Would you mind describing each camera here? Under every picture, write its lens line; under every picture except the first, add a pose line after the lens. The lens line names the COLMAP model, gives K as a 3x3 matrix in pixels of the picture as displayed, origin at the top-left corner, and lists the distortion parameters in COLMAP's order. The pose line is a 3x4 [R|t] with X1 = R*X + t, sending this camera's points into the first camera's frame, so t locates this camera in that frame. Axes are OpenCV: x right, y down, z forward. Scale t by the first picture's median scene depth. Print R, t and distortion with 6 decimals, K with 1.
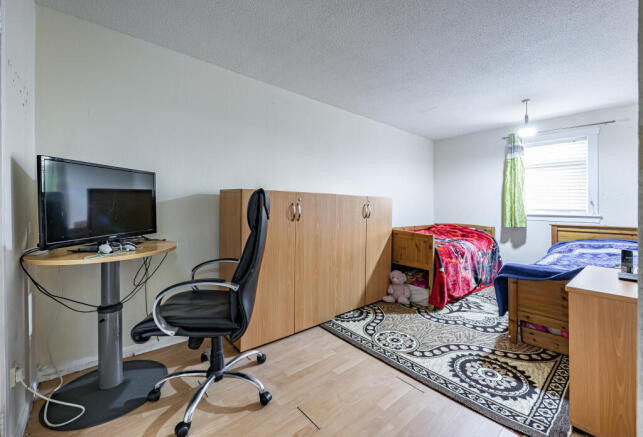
lens RADIAL K [[268.5, 0, 321.2], [0, 268.5, 211.5], [0, 0, 1]] dist [-0.000102, 0.000036]
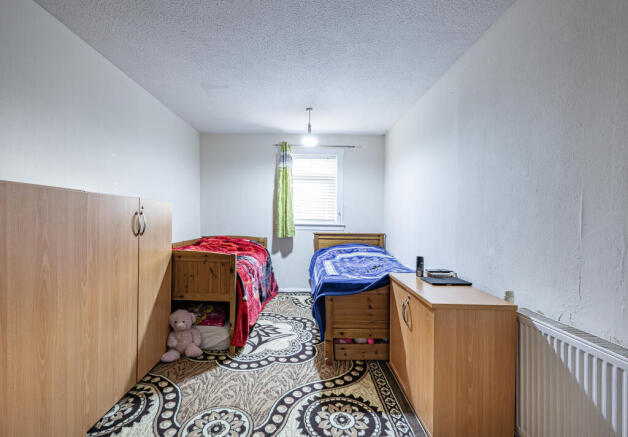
lens RADIAL K [[302.5, 0, 312.6], [0, 302.5, 225.9], [0, 0, 1]] dist [-0.000068, -0.000059]
pose [[0.662787, -0.018190, 0.748587, -0.072911], [0.003284, 0.999766, 0.021386, -0.009808], [-0.748801, -0.011716, 0.662692, 0.266387]]
